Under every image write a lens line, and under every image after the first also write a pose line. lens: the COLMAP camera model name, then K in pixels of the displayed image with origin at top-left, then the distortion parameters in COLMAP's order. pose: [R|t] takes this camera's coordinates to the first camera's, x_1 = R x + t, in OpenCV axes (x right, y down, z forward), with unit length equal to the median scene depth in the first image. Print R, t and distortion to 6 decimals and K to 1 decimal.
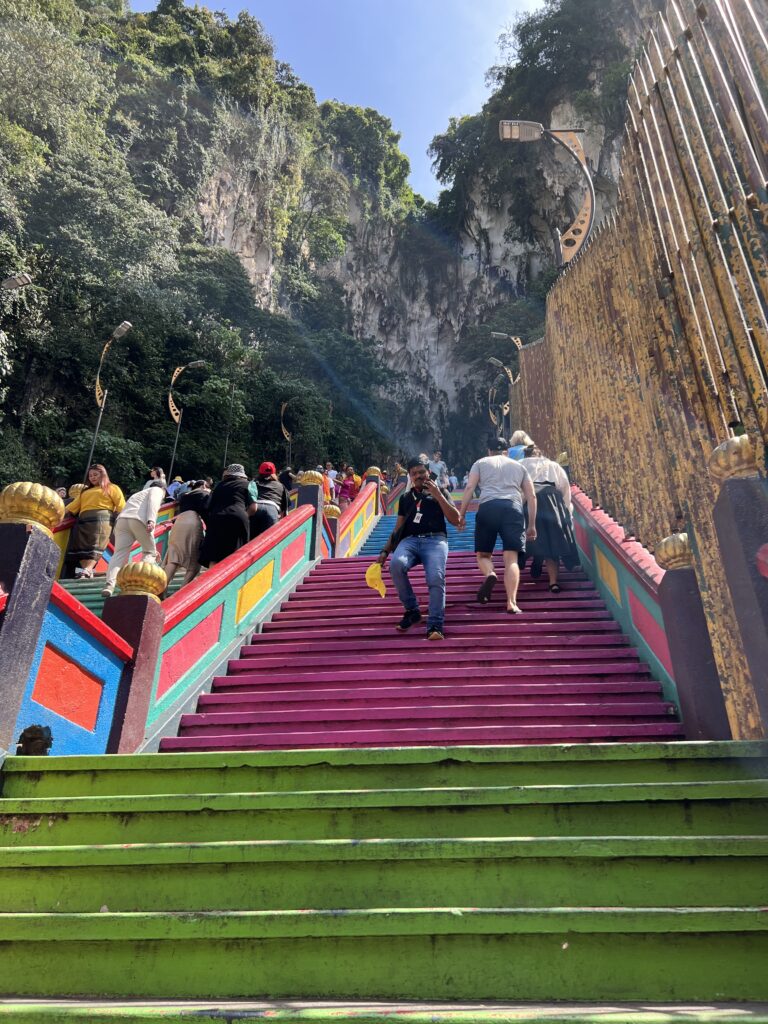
lens RADIAL K [[778.6, 0, 384.0], [0, 778.6, 505.7], [0, 0, 1]] dist [0.046652, -0.050986]
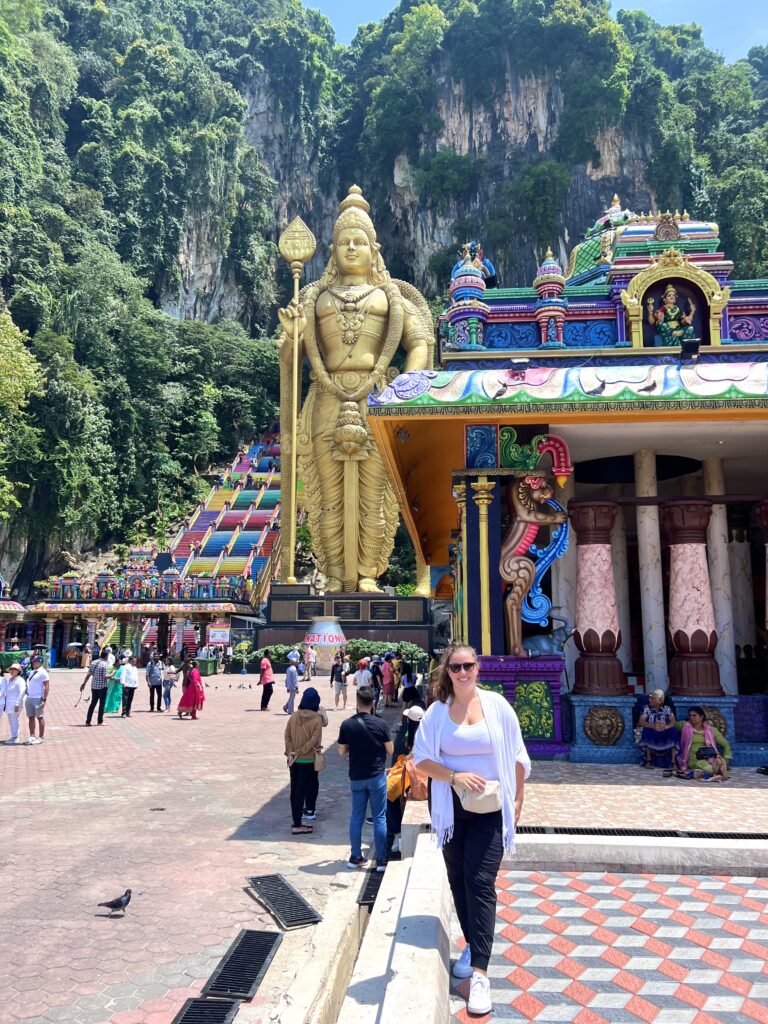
lens RADIAL K [[778.6, 0, 386.9], [0, 778.6, 517.6], [0, 0, 1]] dist [0.046652, -0.050986]
pose [[0.998750, 0.001225, 0.049962, 0.142583], [-0.019510, 0.929936, 0.367204, -0.493695], [-0.046011, -0.367720, 0.928798, -0.861904]]
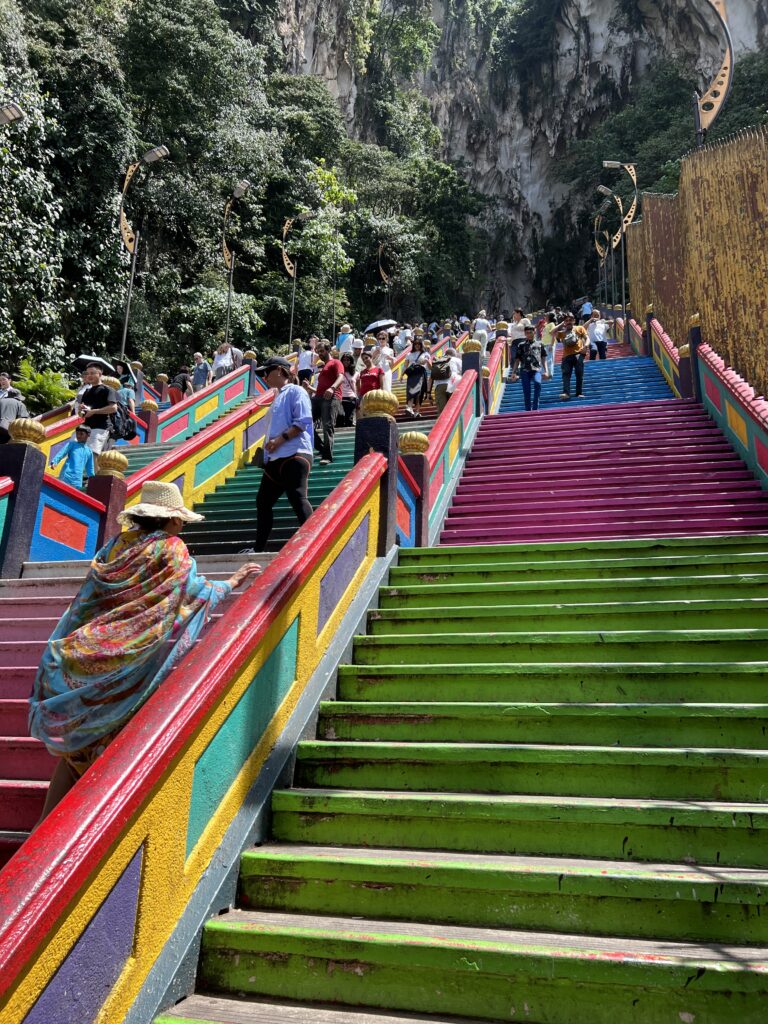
lens RADIAL K [[778.6, 0, 383.2], [0, 778.6, 519.7], [0, 0, 1]] dist [0.046652, -0.050986]
pose [[0.993371, -0.018159, -0.113510, -0.014291], [0.042931, 0.974603, 0.219788, -0.006491], [0.106636, -0.223204, 0.968921, -0.033479]]
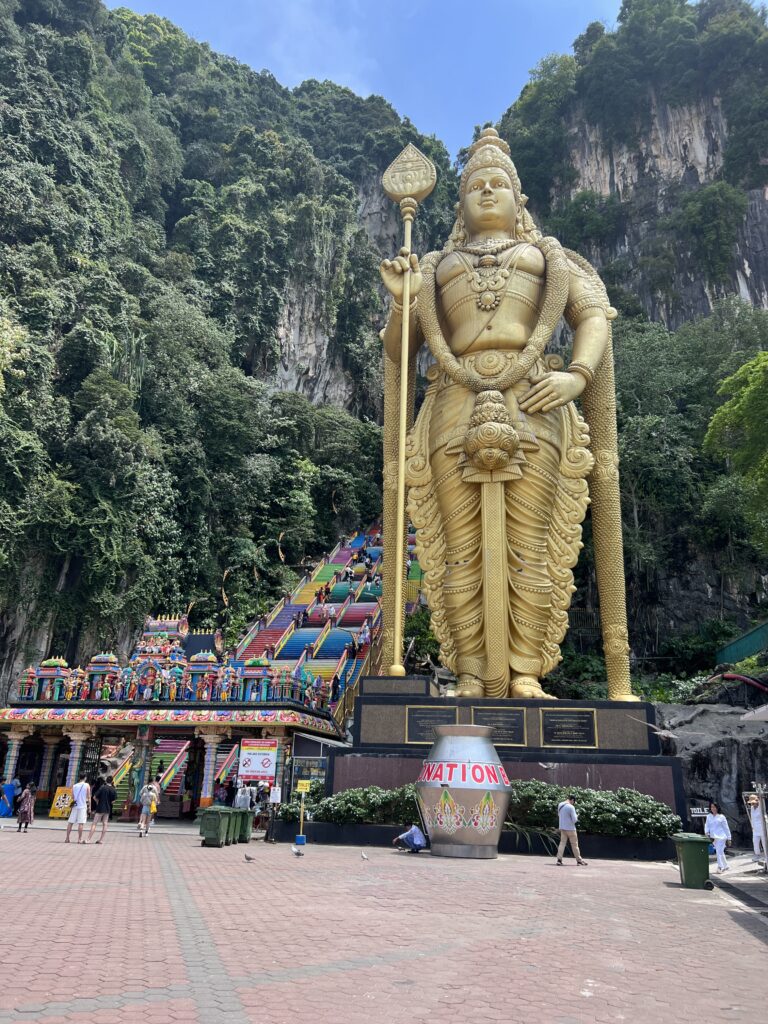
lens RADIAL K [[778.6, 0, 380.6], [0, 778.6, 512.3], [0, 0, 1]] dist [0.046652, -0.050986]
pose [[0.994555, -0.011150, -0.103612, 0.123000], [0.030070, 0.982674, 0.182889, -0.305142], [0.099778, -0.185009, 0.977658, -0.556848]]
